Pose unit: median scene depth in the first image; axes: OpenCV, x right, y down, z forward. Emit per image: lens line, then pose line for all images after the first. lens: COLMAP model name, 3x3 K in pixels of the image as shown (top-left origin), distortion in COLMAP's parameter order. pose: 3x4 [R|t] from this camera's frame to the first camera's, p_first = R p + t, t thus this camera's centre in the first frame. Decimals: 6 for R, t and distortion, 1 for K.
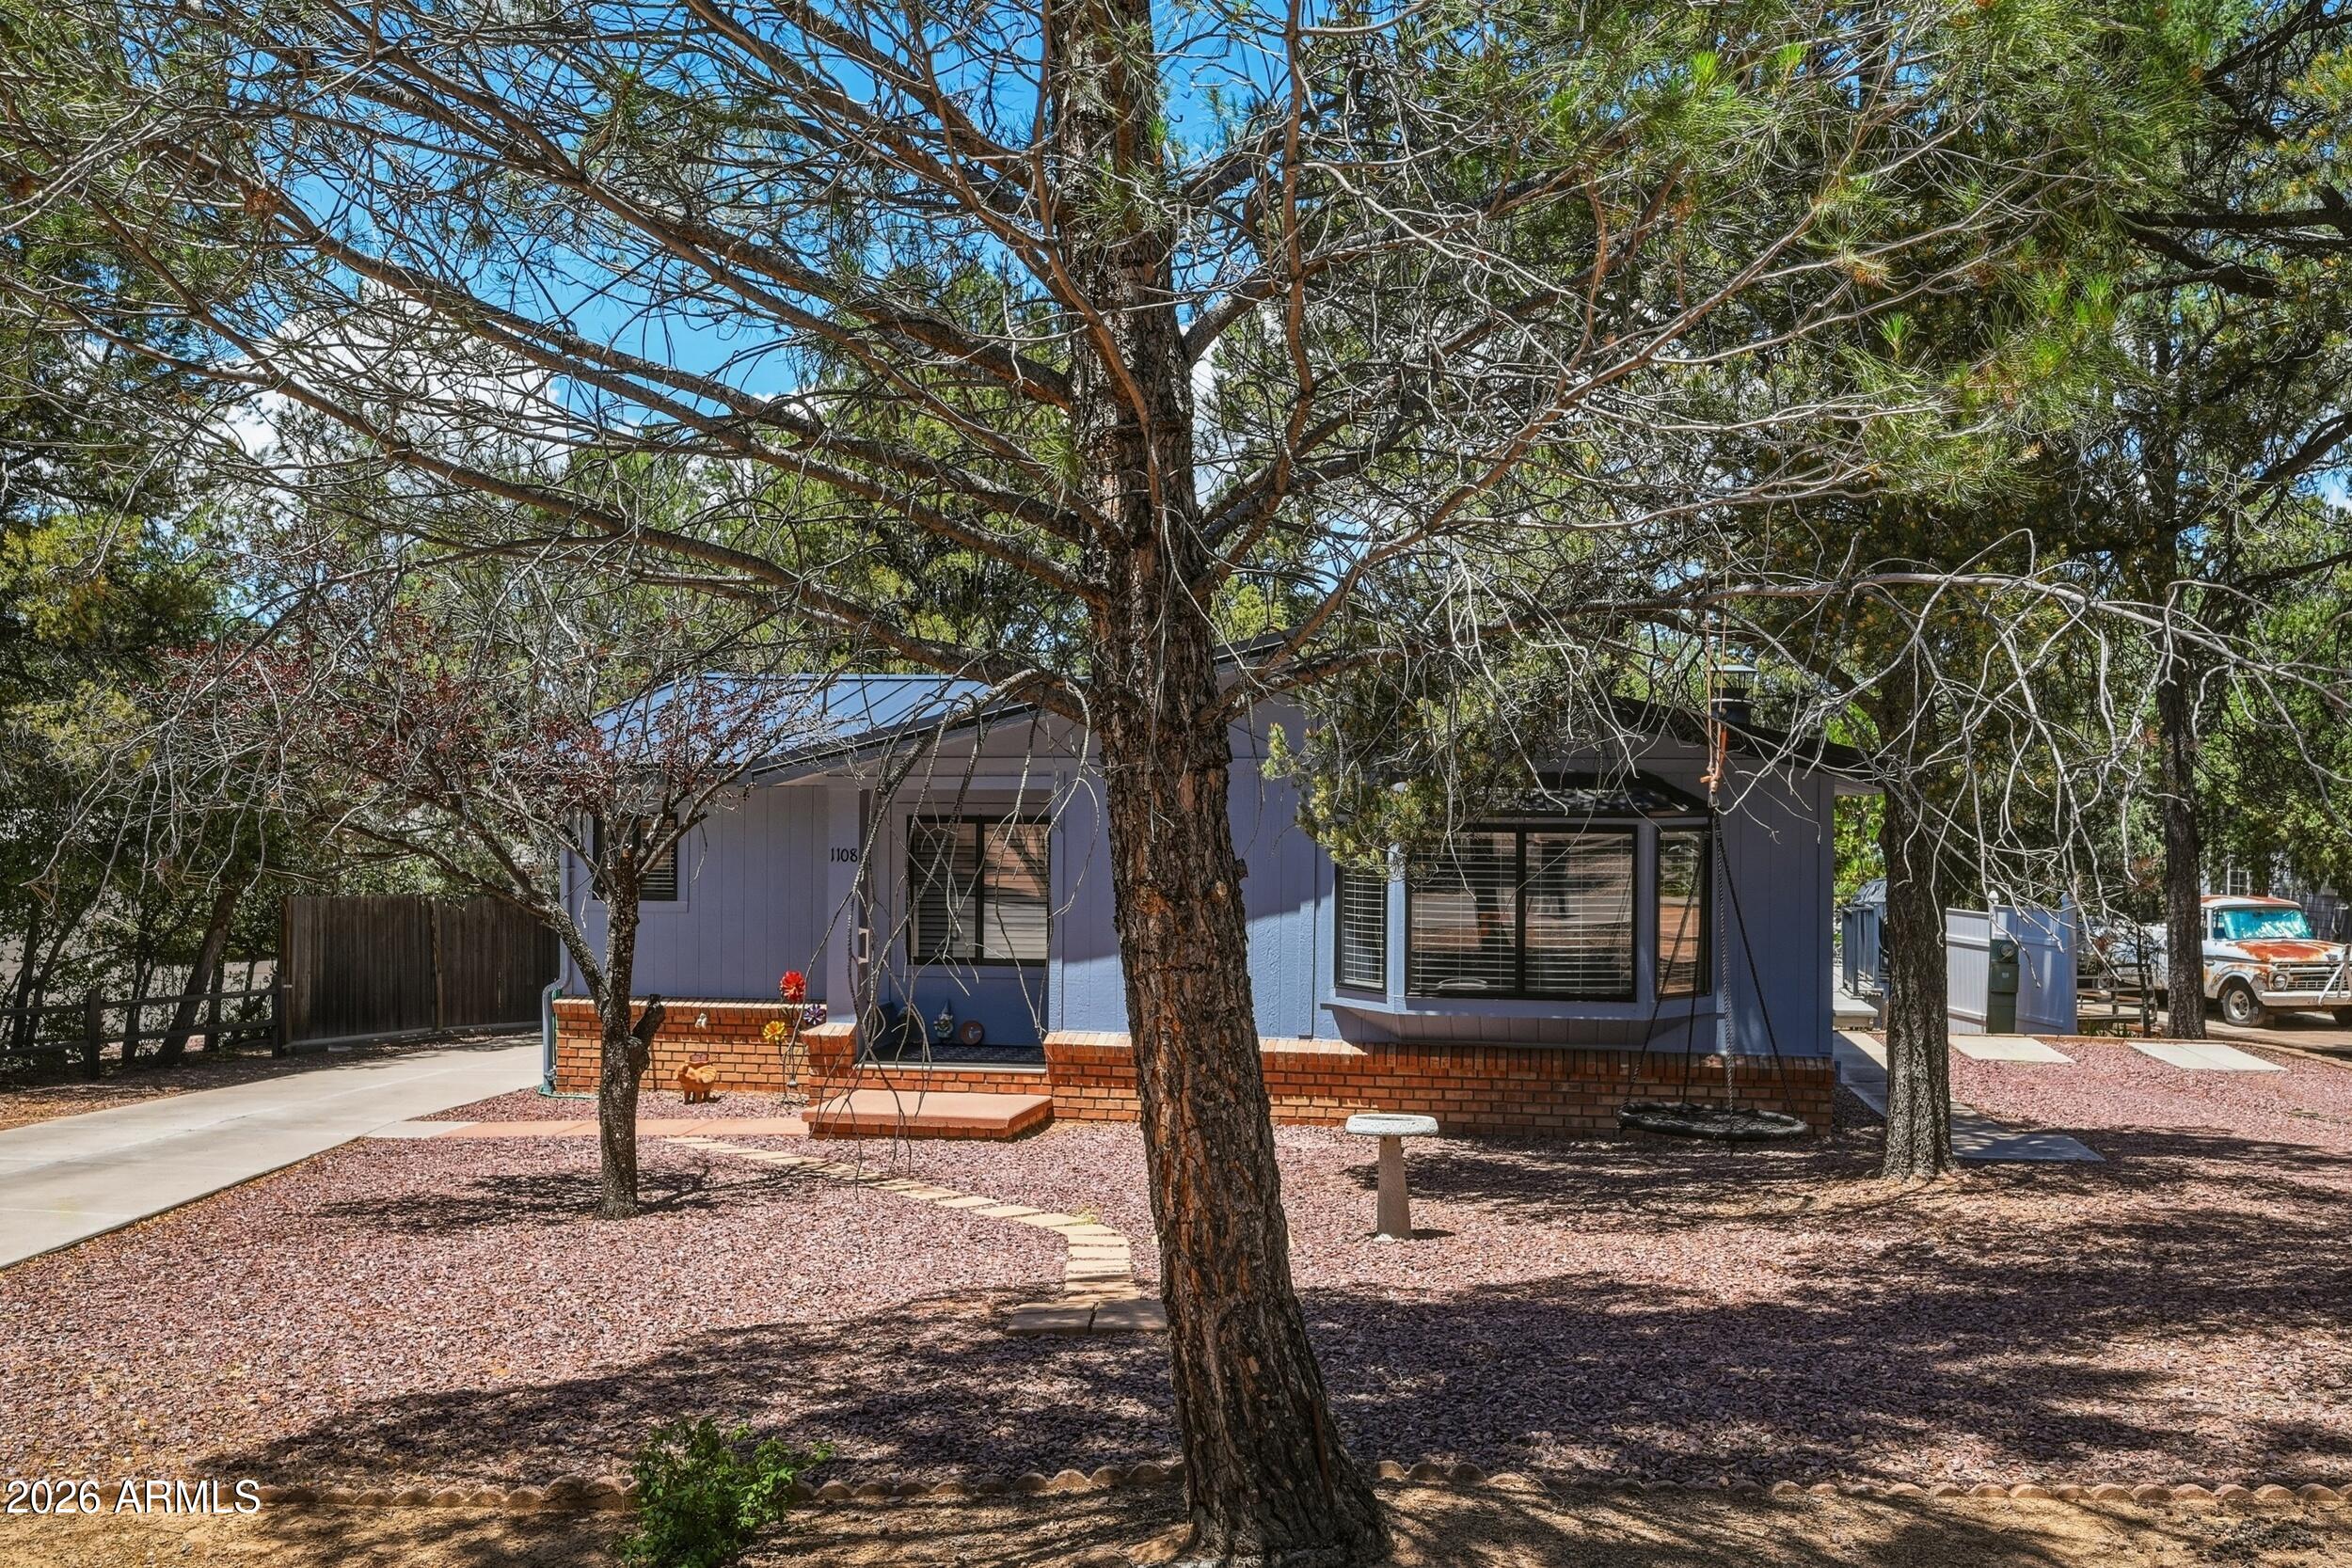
lens RADIAL K [[1995.8, 0, 1187.6], [0, 1995.8, 790.8], [0, 0, 1]] dist [0.004134, 0.003157]
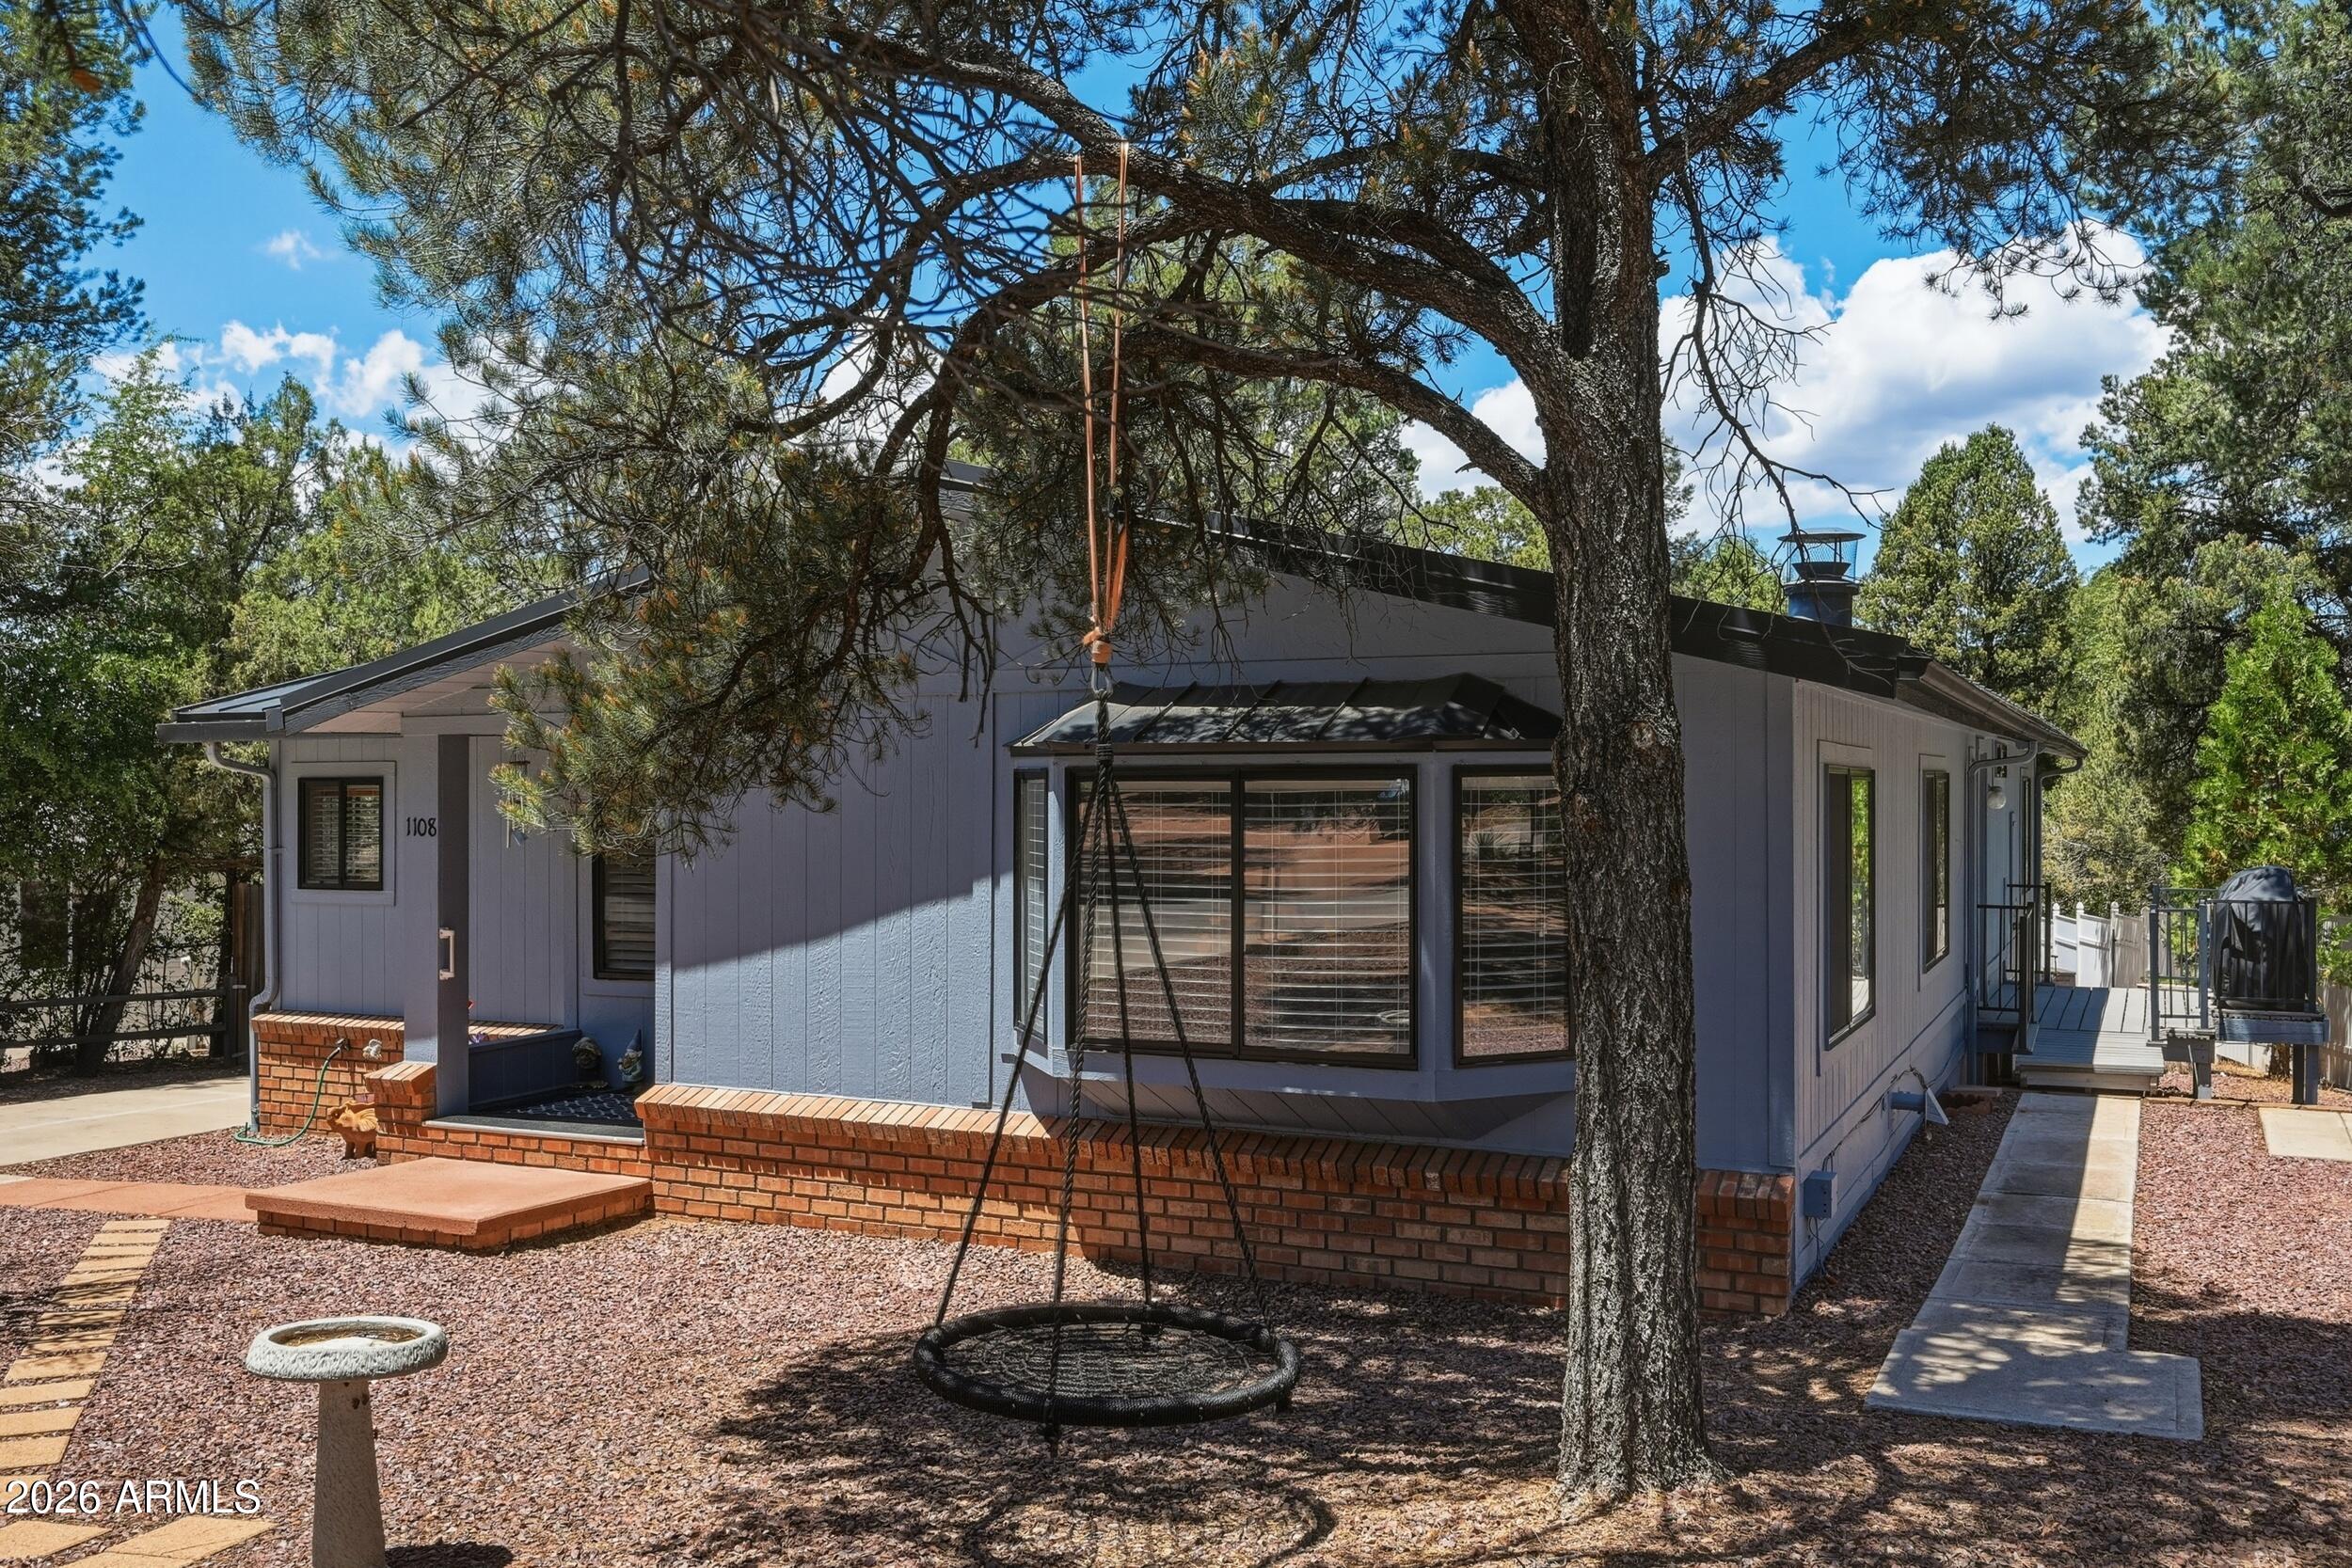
lens RADIAL K [[1995.8, 0, 1182.4], [0, 1995.8, 790.4], [0, 0, 1]] dist [0.004134, 0.003157]
pose [[0.967513, -0.010102, -0.252619, 0.281149], [0.011349, 0.999930, 0.003480, 0.019865], [0.252566, -0.006234, 0.967560, 0.385684]]
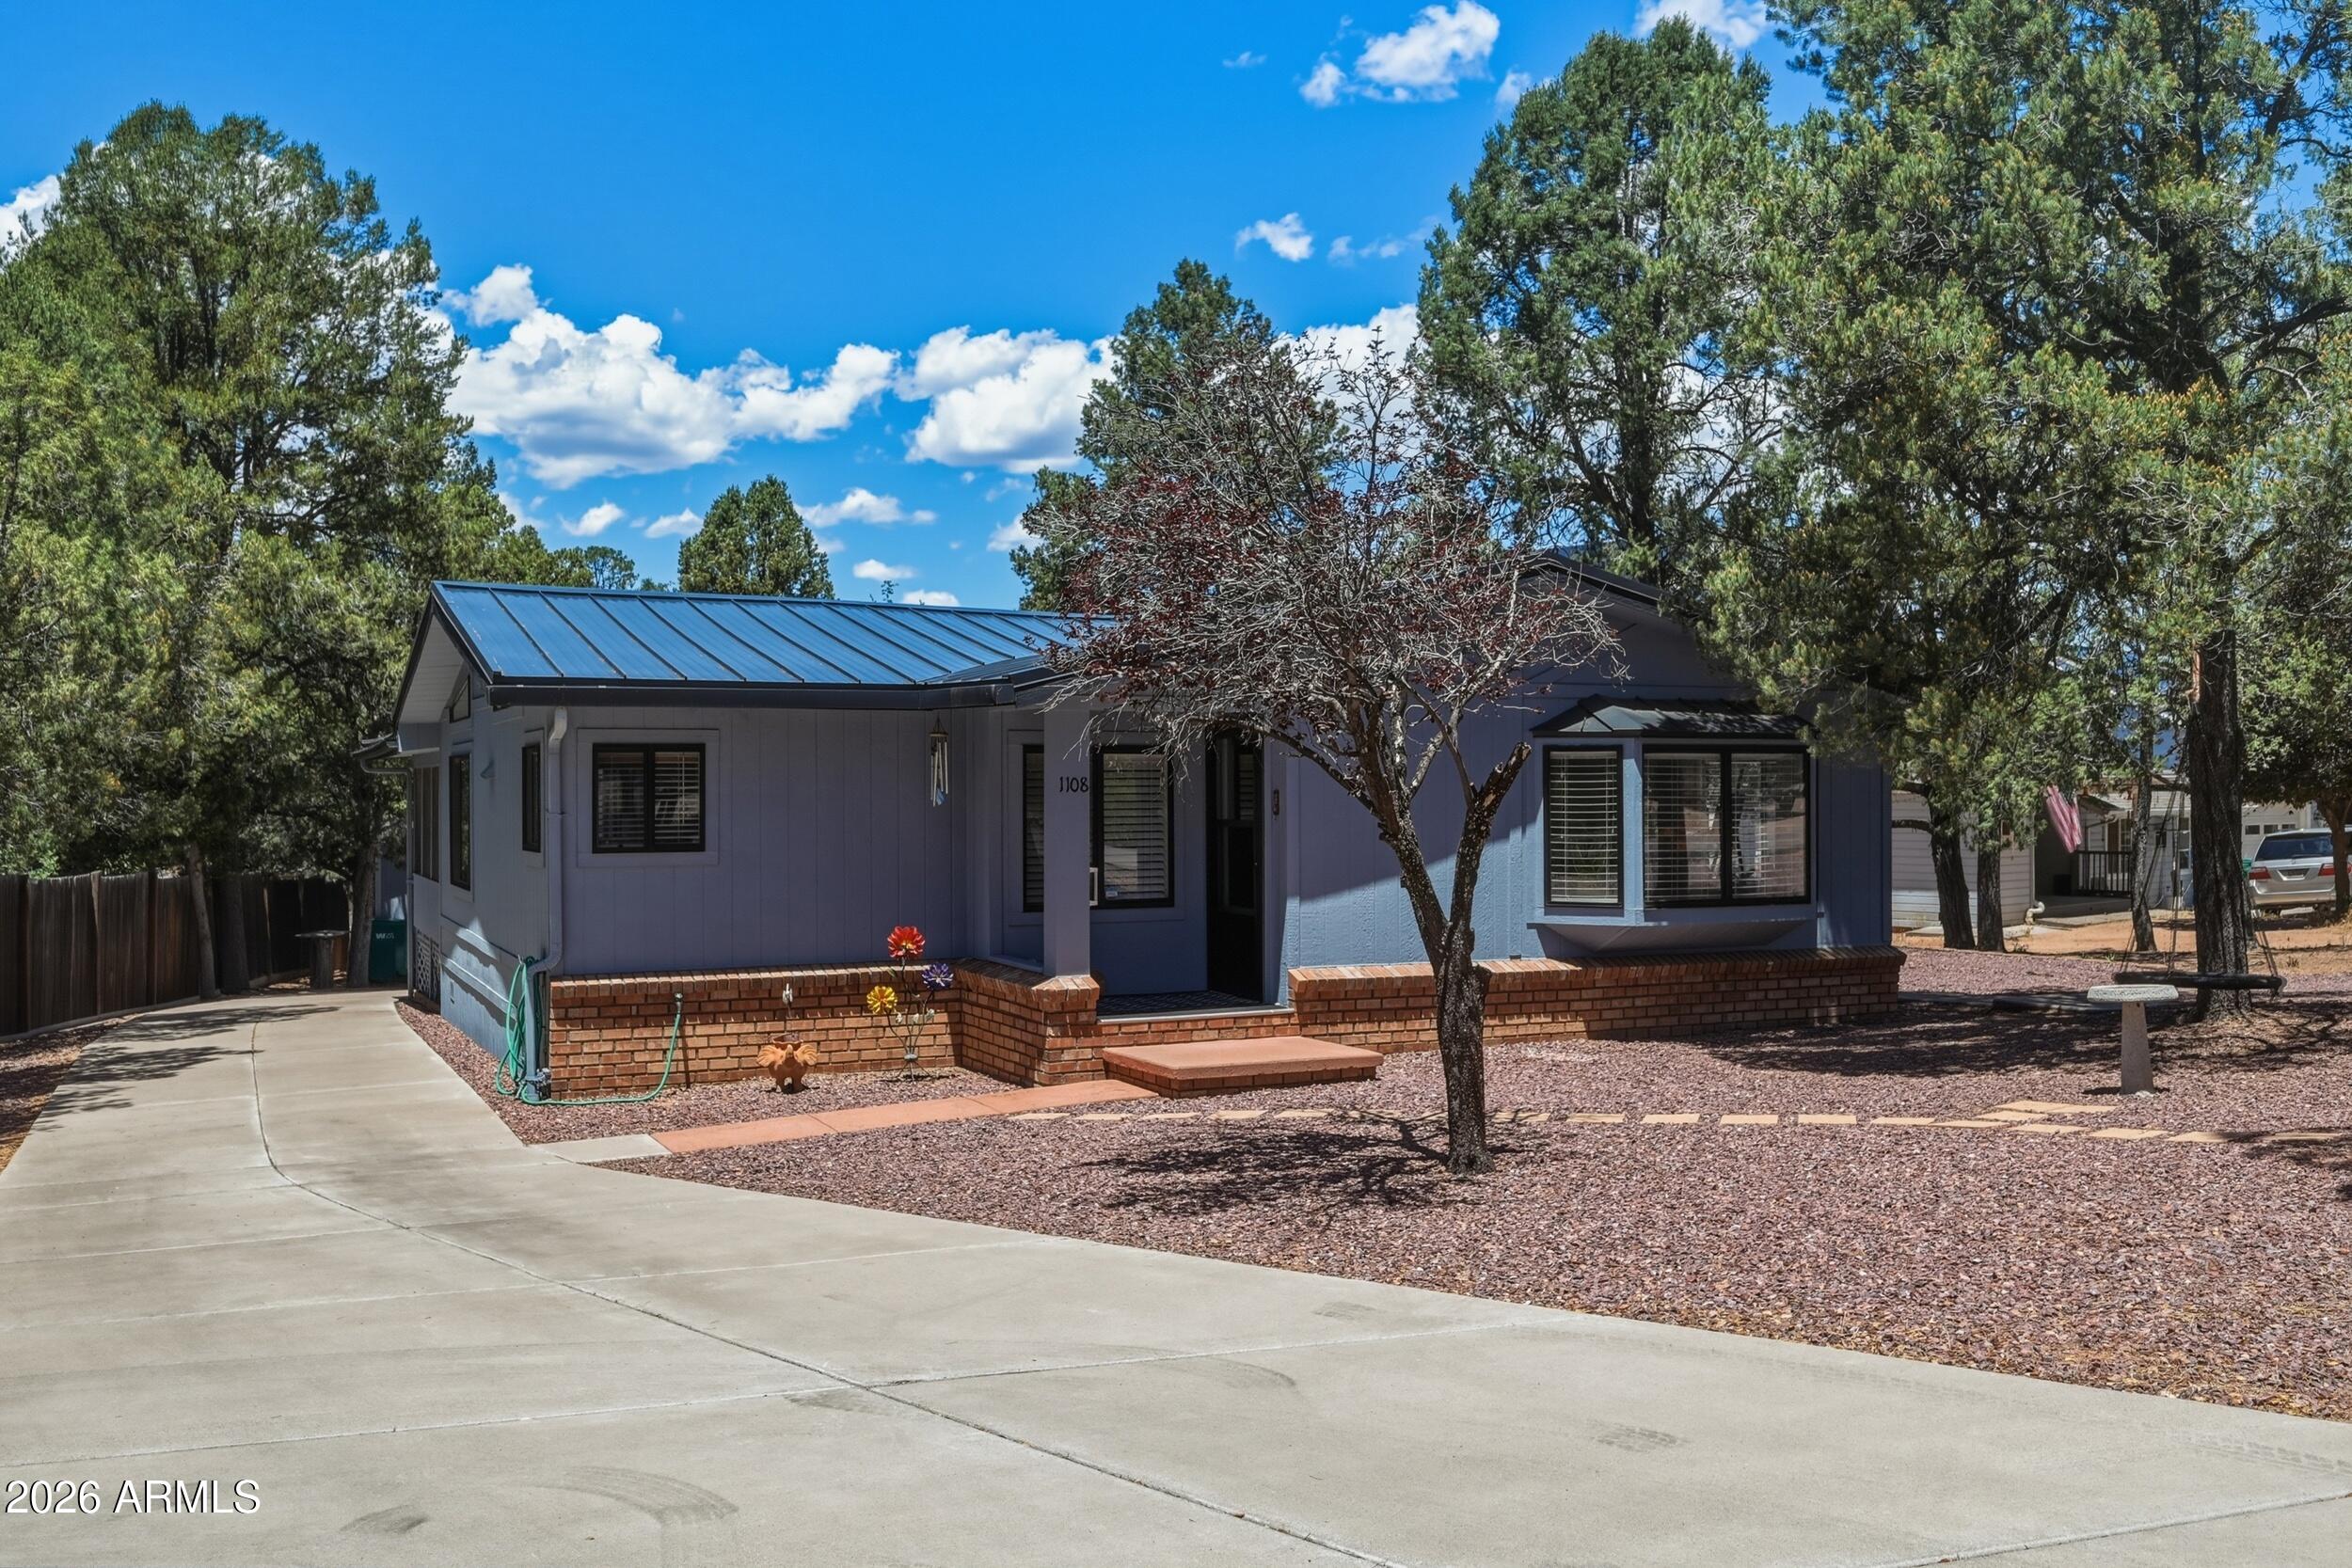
lens RADIAL K [[1995.8, 0, 1153.5], [0, 1995.8, 796.6], [0, 0, 1]] dist [0.004134, 0.003157]
pose [[0.817166, -0.010222, 0.576311, -0.669146], [0.003959, 0.999919, 0.012121, 0.027391], [-0.576388, -0.007623, 0.817140, 0.266242]]
